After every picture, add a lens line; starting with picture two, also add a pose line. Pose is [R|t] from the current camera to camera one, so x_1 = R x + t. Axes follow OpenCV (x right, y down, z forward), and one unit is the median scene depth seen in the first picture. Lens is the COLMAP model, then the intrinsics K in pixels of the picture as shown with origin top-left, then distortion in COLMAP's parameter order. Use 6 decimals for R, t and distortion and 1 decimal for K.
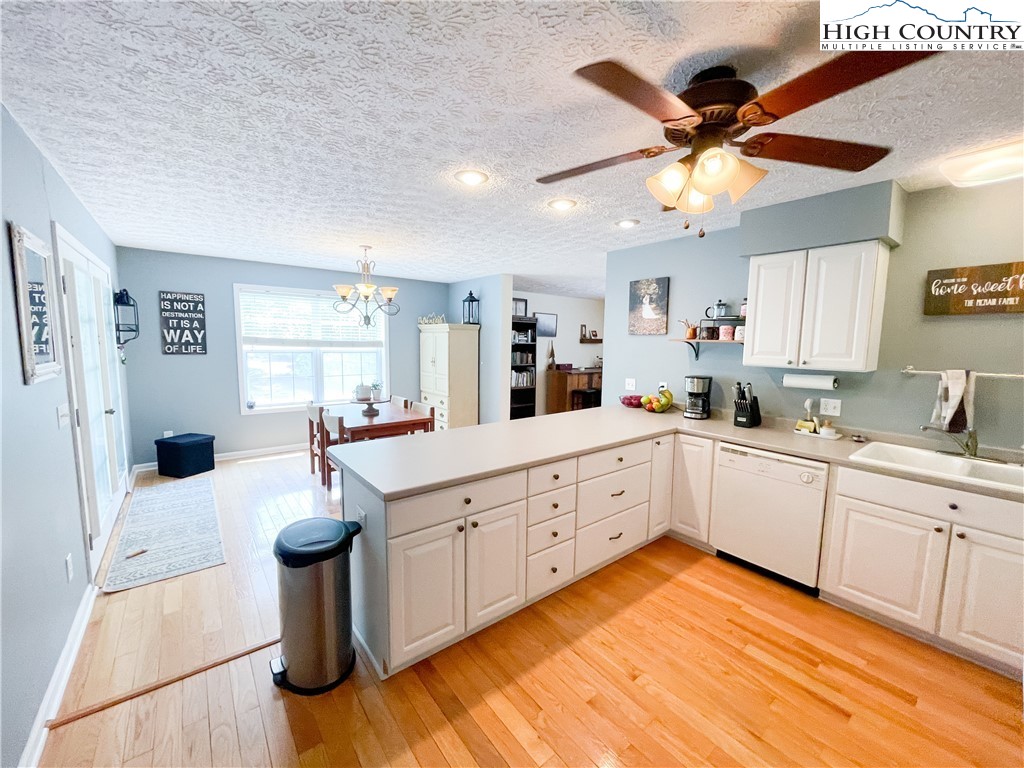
lens RADIAL K [[412.6, 0, 512.4], [0, 412.6, 383.4], [0, 0, 1]] dist [-0.000108, -0.000114]
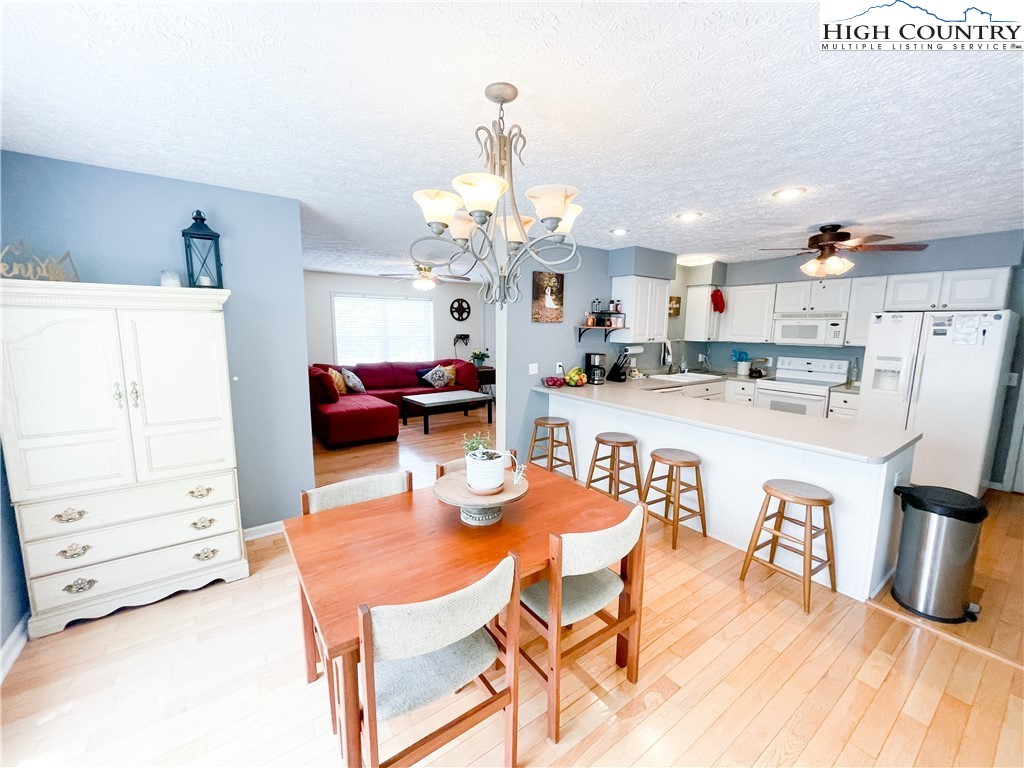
lens RADIAL K [[412.6, 0, 512.4], [0, 412.6, 383.4], [0, 0, 1]] dist [-0.000108, -0.000114]
pose [[0.044693, -0.148298, 0.987932, -0.848878], [0.099036, 0.984707, 0.143333, -0.130869], [-0.994080, 0.091435, 0.058696, 1.093404]]
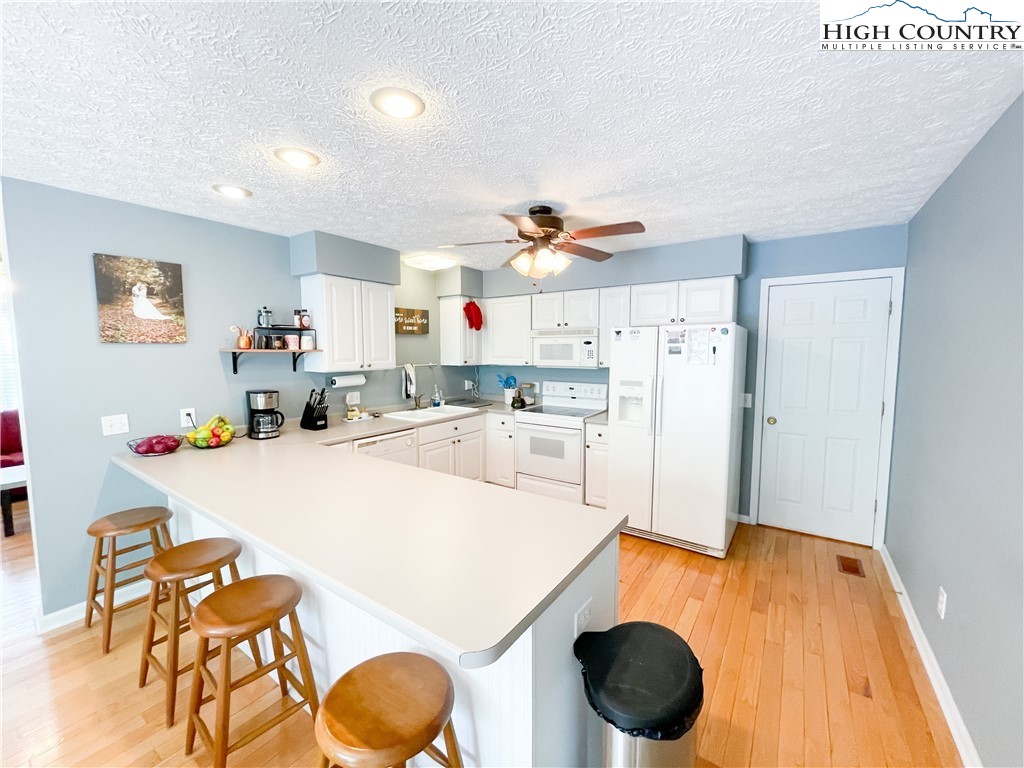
lens RADIAL K [[412.6, 0, 512.4], [0, 412.6, 383.4], [0, 0, 1]] dist [-0.000108, -0.000114]
pose [[-0.293023, -0.090727, 0.951791, -0.499743], [0.104219, 0.986525, 0.126123, -0.080726], [-0.950408, 0.136151, -0.279619, 0.667466]]
